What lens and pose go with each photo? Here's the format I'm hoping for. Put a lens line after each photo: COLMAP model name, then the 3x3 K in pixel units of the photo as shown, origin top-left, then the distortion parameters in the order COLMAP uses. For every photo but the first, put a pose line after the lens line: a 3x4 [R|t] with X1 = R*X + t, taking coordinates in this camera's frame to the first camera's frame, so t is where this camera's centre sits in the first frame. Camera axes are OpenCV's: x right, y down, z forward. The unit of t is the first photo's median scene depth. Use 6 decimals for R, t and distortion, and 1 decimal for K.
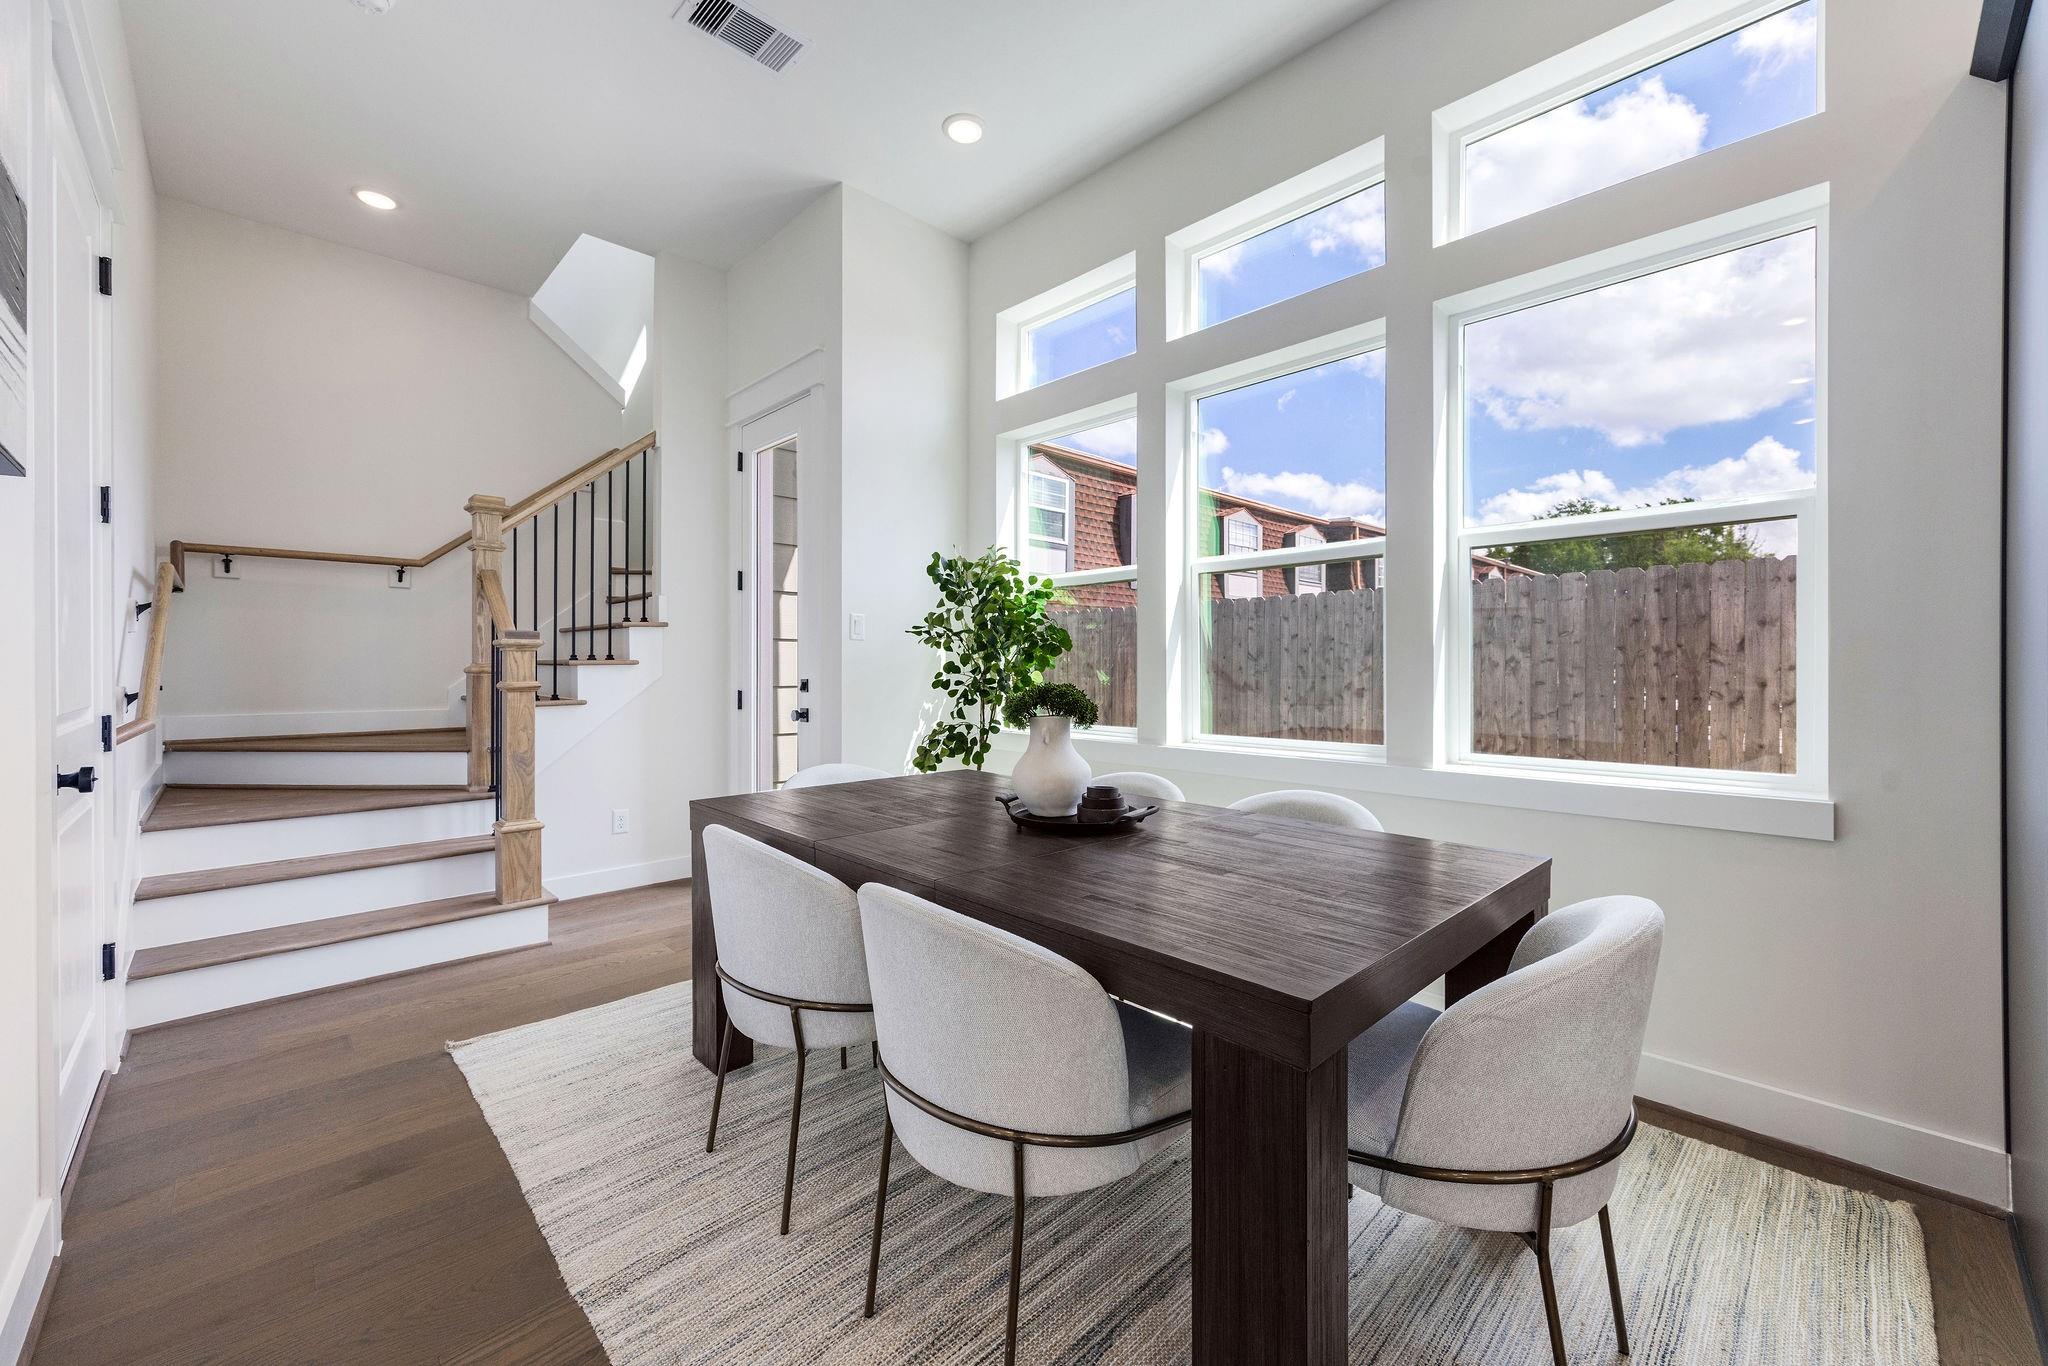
lens RADIAL K [[812.8, 0, 1023.5], [0, 812.8, 661.0], [0, 0, 1]] dist [-0.004591, -0.000440]
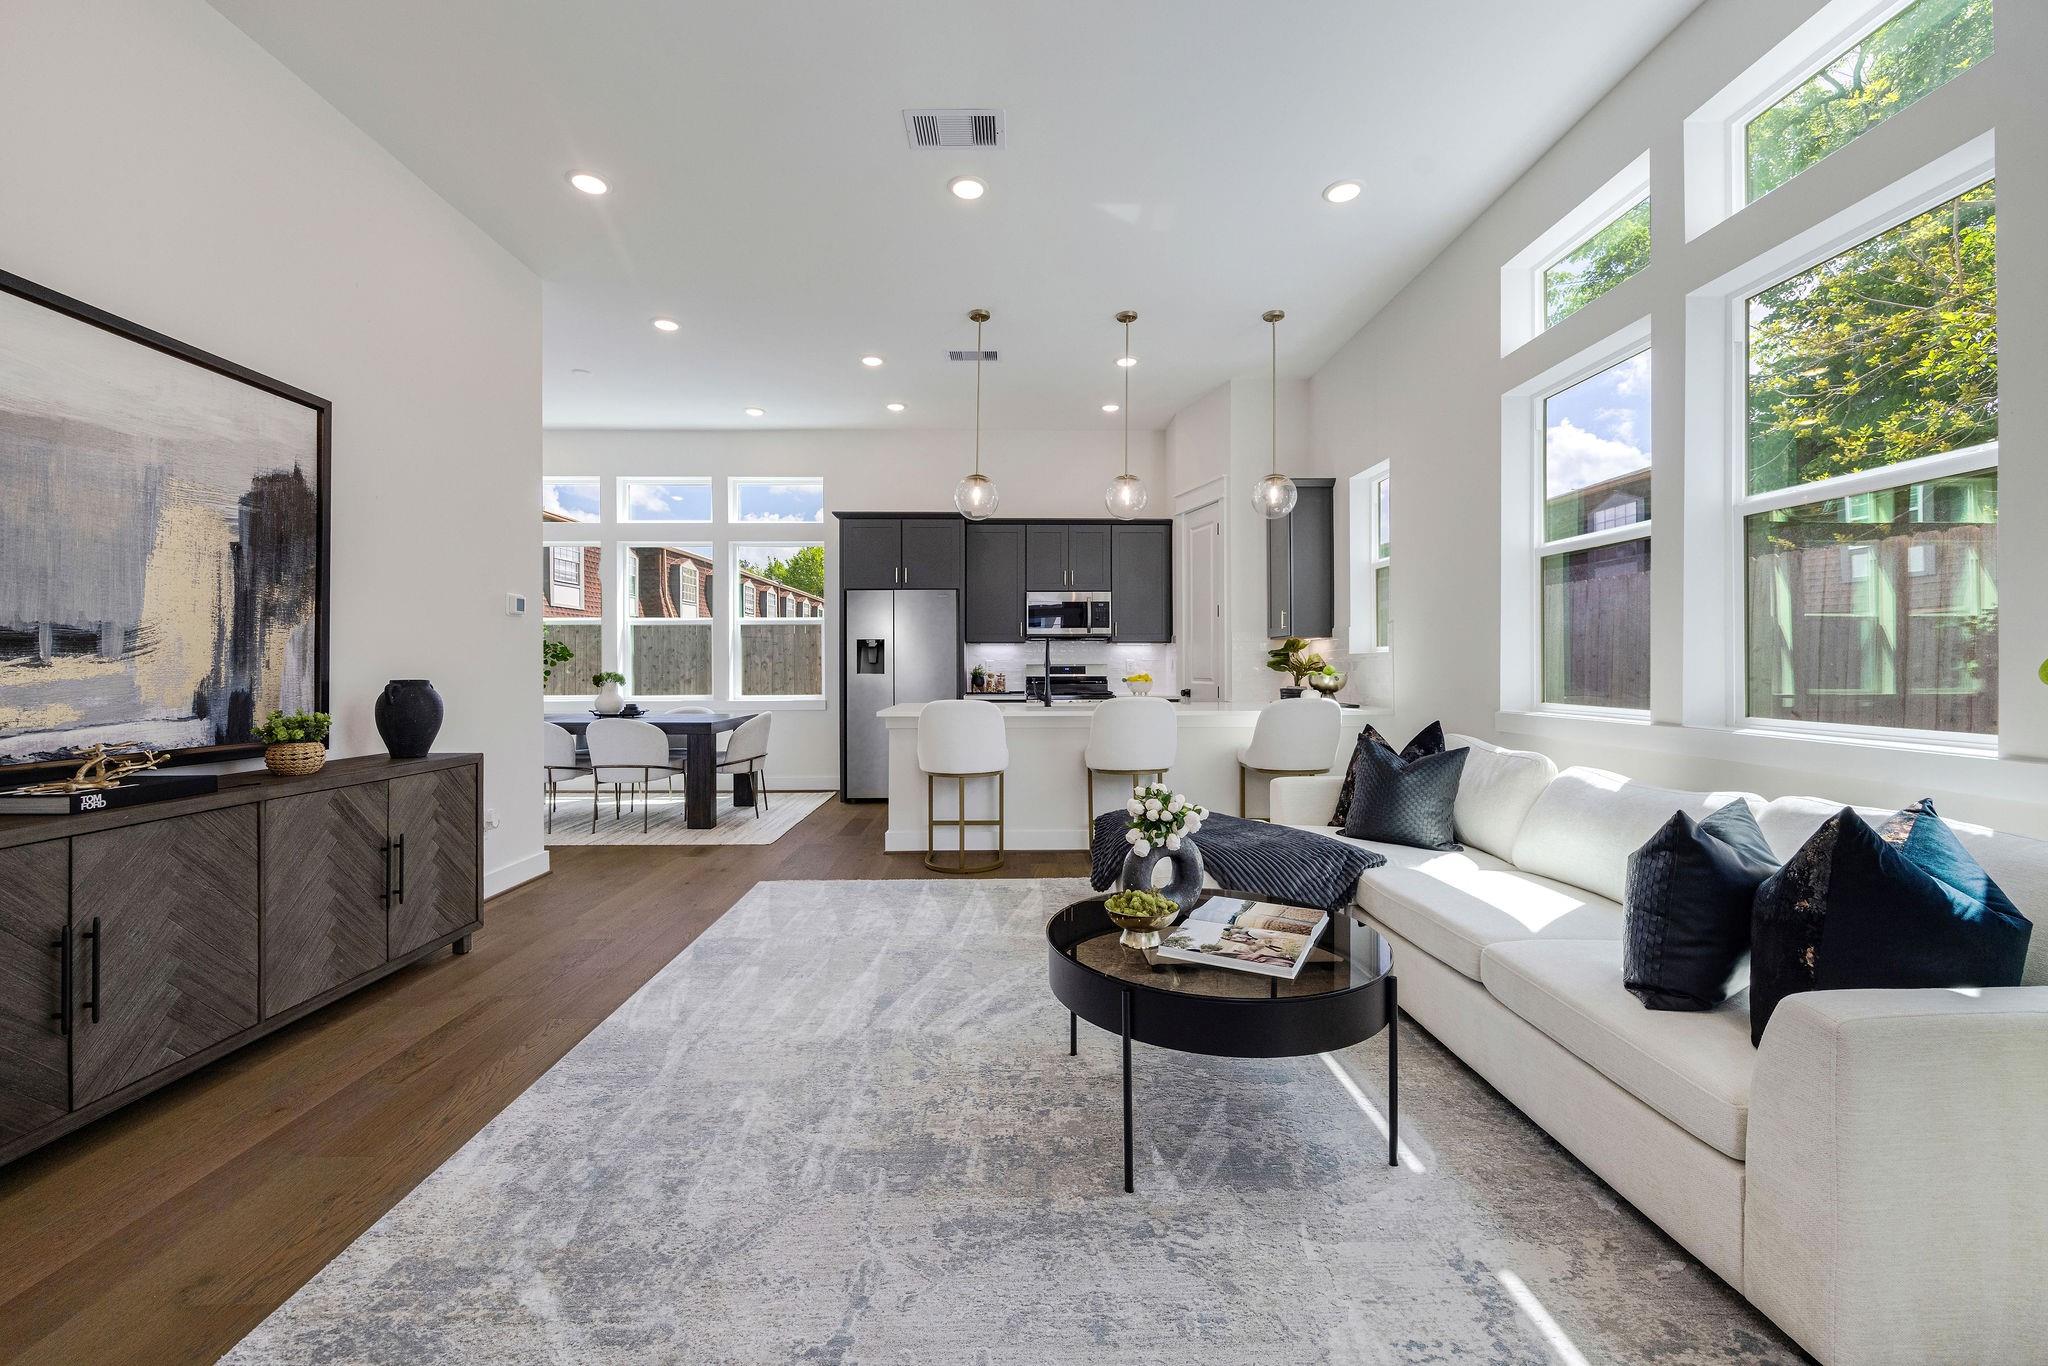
lens RADIAL K [[812.8, 0, 1023.5], [0, 812.8, 661.0], [0, 0, 1]] dist [-0.004591, -0.000440]
pose [[0.680071, 0.001531, 0.733145, -0.690512], [-0.000706, 0.999999, -0.001433, -0.004109], [-0.733146, 0.000457, 0.680071, -1.324301]]
